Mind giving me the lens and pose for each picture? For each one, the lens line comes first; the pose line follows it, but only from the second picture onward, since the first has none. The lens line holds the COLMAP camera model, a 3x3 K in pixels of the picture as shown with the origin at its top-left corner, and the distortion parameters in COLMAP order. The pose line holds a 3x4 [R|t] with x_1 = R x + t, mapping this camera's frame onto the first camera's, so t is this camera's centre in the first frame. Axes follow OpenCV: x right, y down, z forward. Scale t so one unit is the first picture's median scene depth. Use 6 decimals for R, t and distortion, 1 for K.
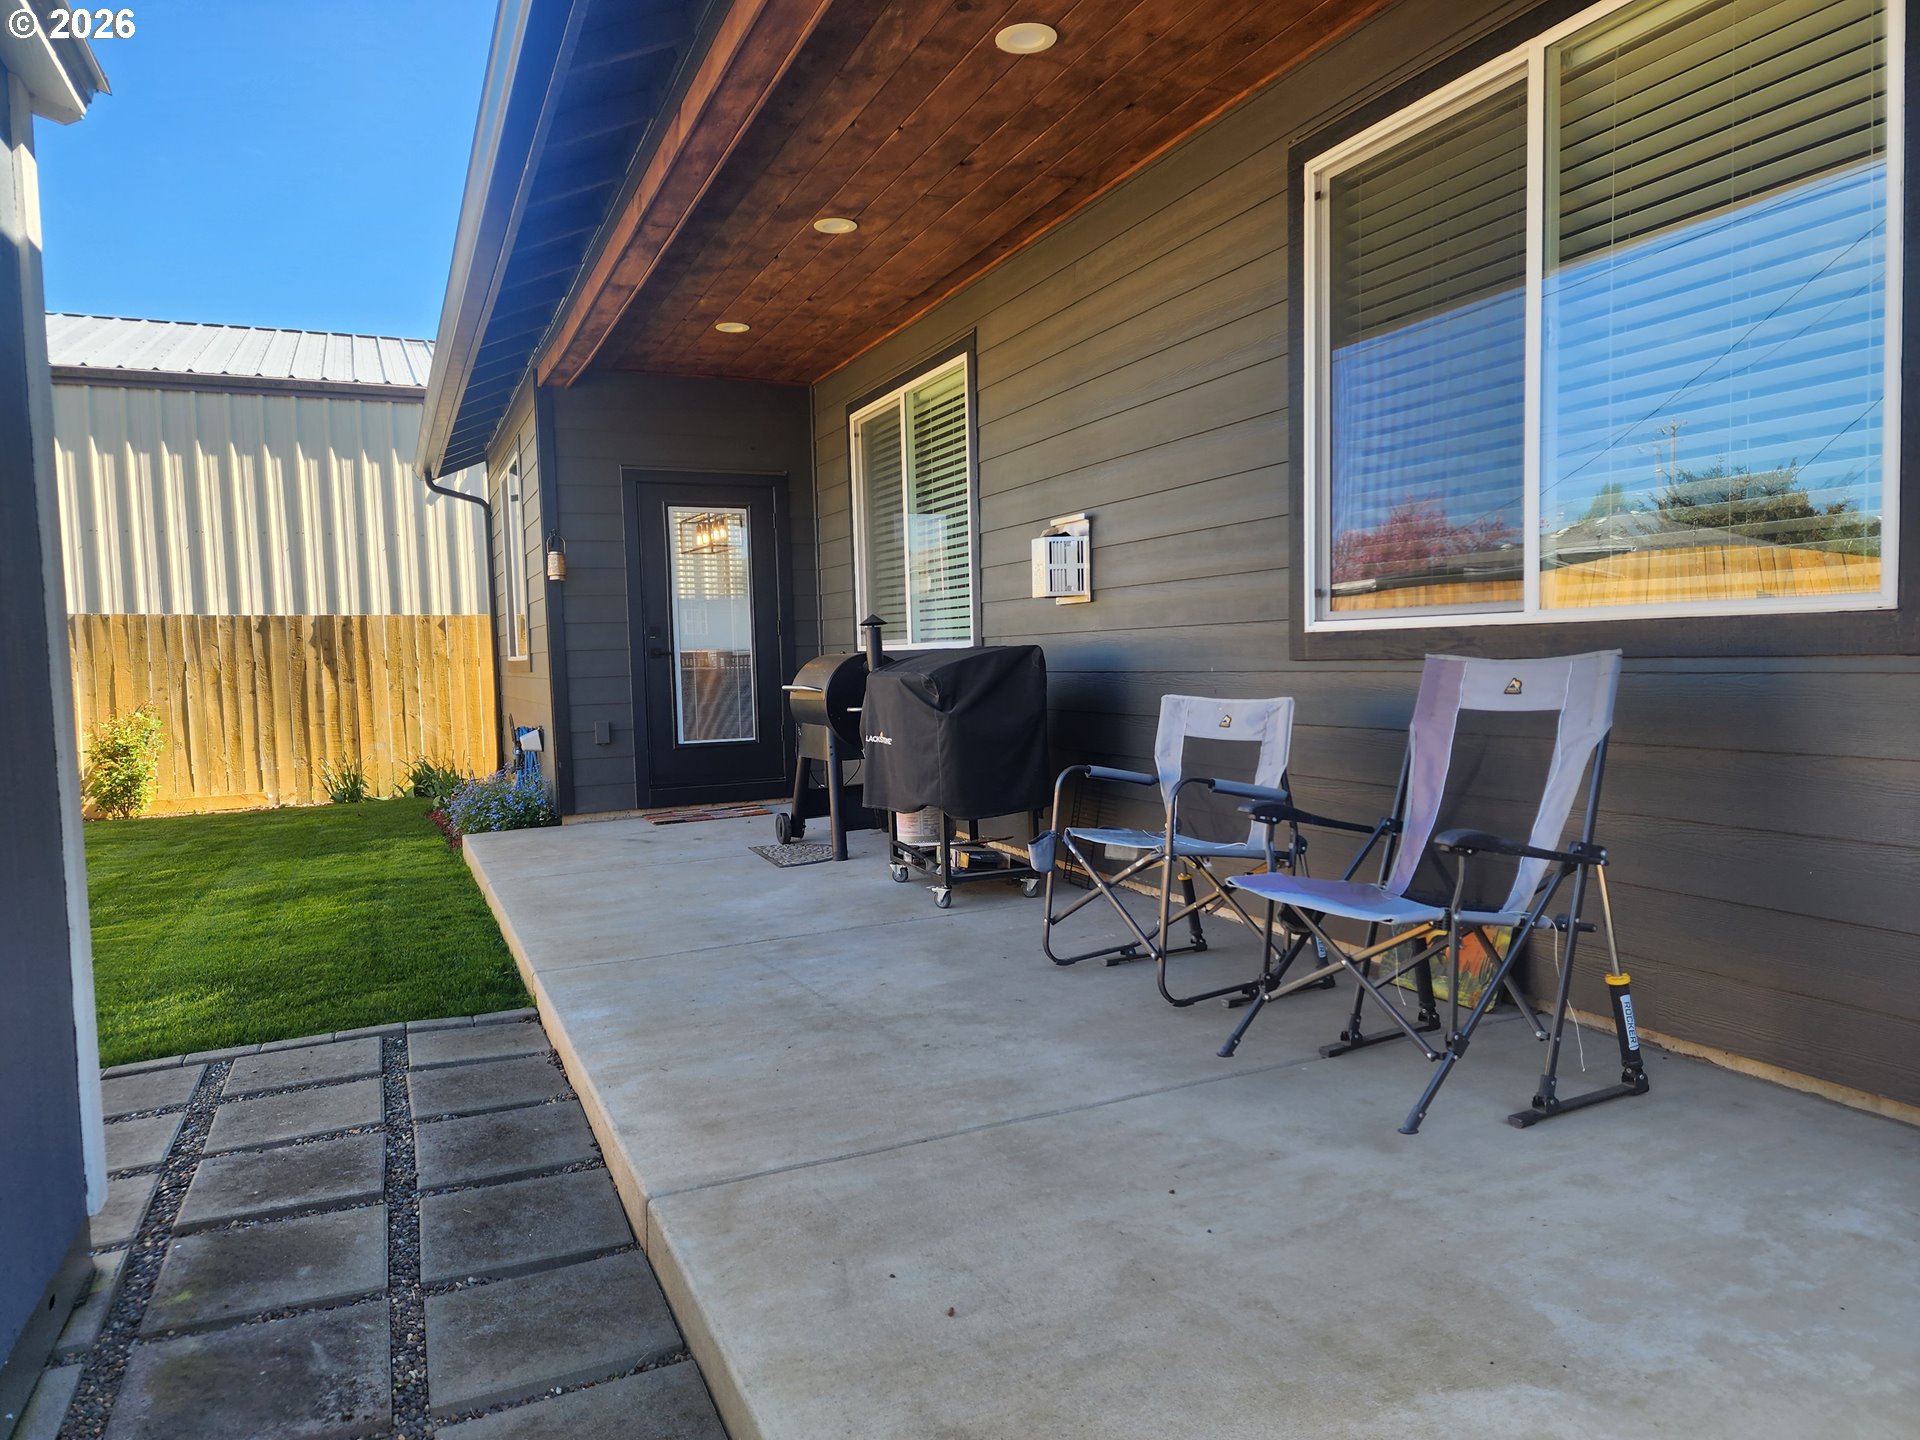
lens RADIAL K [[1285.1, 0, 962.4], [0, 1285.1, 723.8], [0, 0, 1]] dist [0.052848, -0.034876]
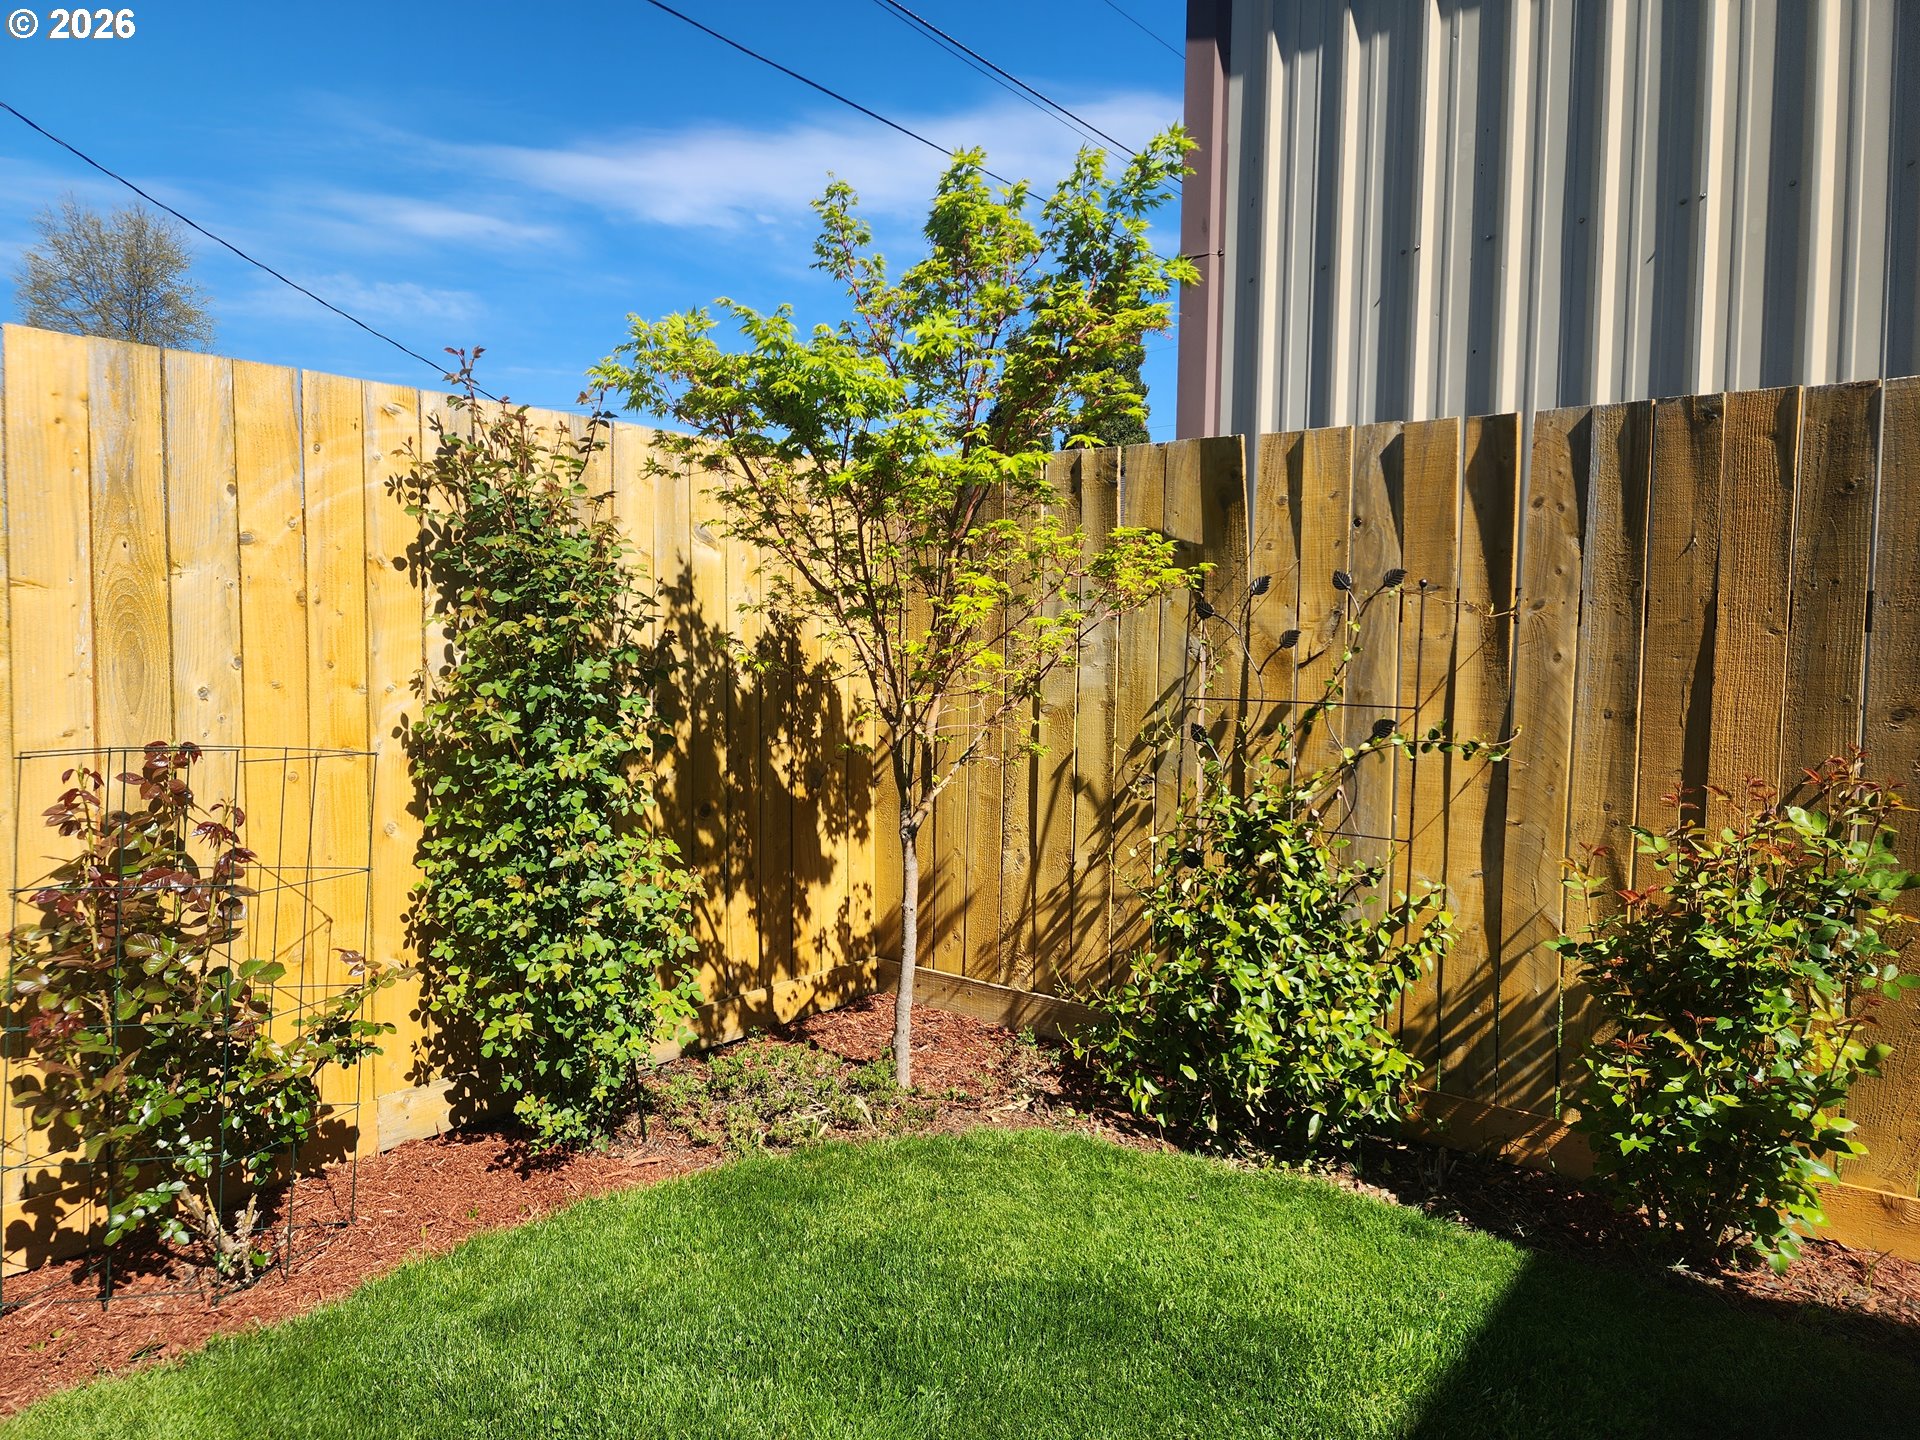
lens RADIAL K [[1285.1, 0, 963.7], [0, 1285.1, 734.8], [0, 0, 1]] dist [0.052848, -0.034876]
pose [[0.488178, 0.092443, -0.867835, -0.504557], [-0.086964, 0.994578, 0.057025, -0.021654], [0.868401, 0.047632, 0.493570, 0.757961]]
